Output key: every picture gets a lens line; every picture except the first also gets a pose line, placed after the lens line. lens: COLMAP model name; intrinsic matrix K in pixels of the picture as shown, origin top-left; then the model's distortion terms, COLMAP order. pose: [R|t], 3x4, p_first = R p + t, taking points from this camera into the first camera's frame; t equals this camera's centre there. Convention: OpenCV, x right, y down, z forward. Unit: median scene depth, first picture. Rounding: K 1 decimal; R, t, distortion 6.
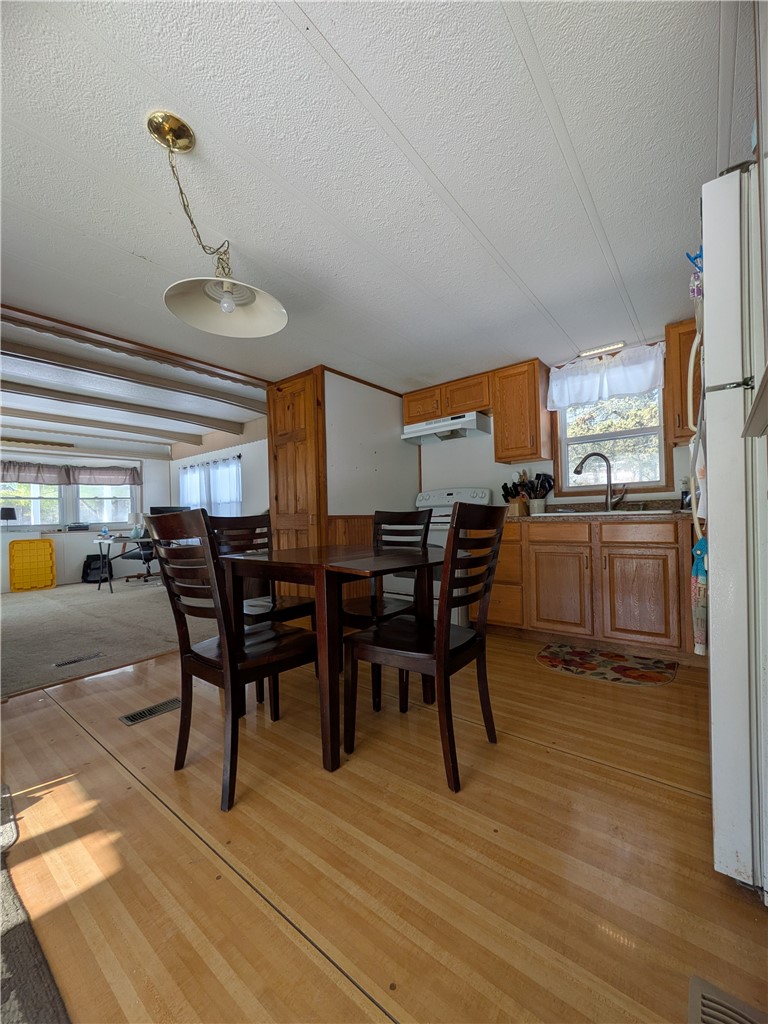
lens RADIAL K [[406.4, 0, 386.7], [0, 406.4, 513.0], [0, 0, 1]] dist [0.000602, 0.000037]
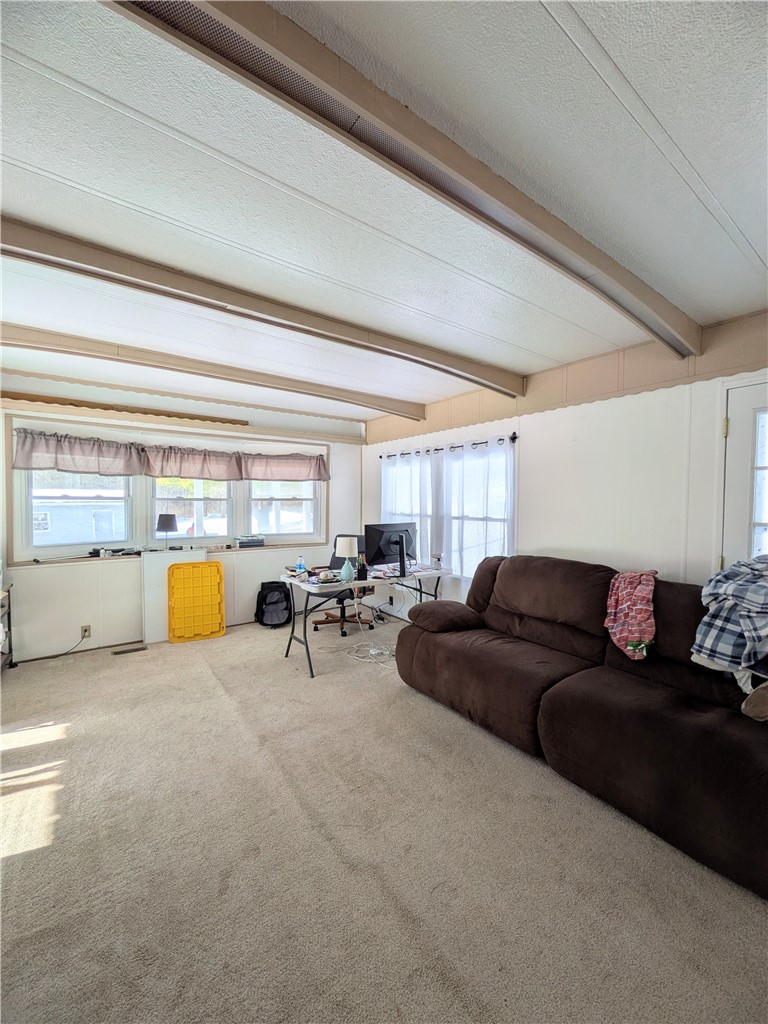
lens RADIAL K [[406.4, 0, 382.1], [0, 406.4, 512.8], [0, 0, 1]] dist [0.000602, 0.000037]
pose [[0.964236, 0.042109, -0.261680, -0.364891], [-0.031956, 0.998567, 0.042939, -0.051826], [0.263113, -0.033041, 0.964199, 0.393695]]
